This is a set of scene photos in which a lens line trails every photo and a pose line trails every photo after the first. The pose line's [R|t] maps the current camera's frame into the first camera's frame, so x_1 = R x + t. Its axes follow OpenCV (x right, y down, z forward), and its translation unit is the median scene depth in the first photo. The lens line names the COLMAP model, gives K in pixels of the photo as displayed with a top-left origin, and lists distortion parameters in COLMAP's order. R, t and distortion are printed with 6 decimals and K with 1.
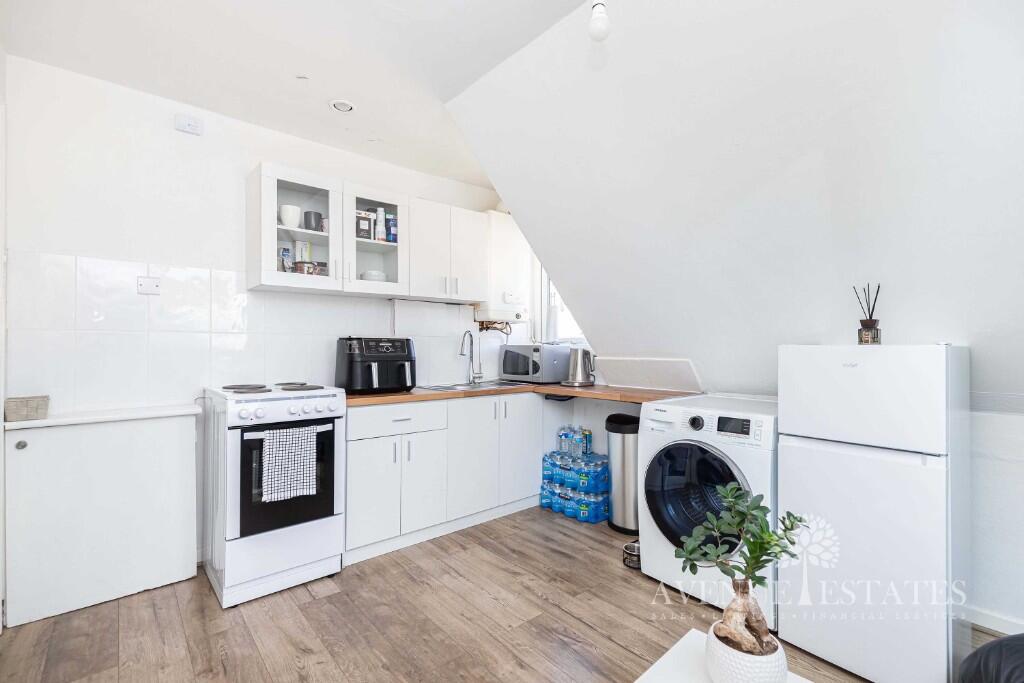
lens RADIAL K [[464.4, 0, 517.8], [0, 464.4, 344.3], [0, 0, 1]] dist [0.001090, 0.000052]
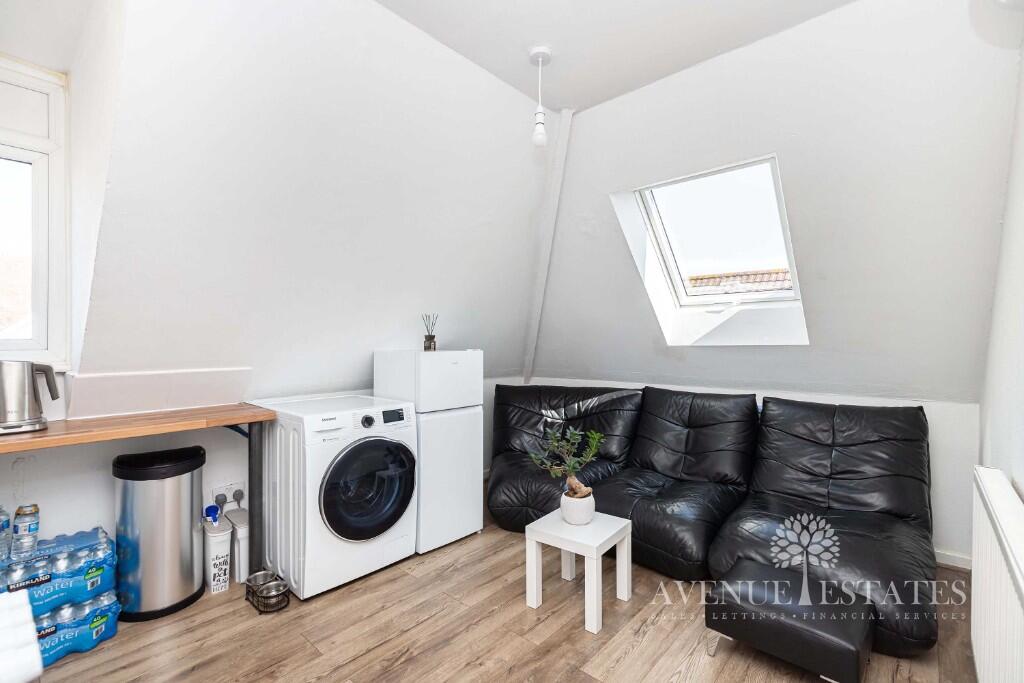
lens RADIAL K [[451.0, 0, 512.0], [0, 451.0, 341.5], [0, 0, 1]] dist [0.000034, -0.000047]
pose [[-0.122341, 0.001524, 0.992487, -0.802316], [0.000193, 0.999999, -0.001511, -0.027303], [-0.992488, 0.000007, -0.122341, 0.825376]]
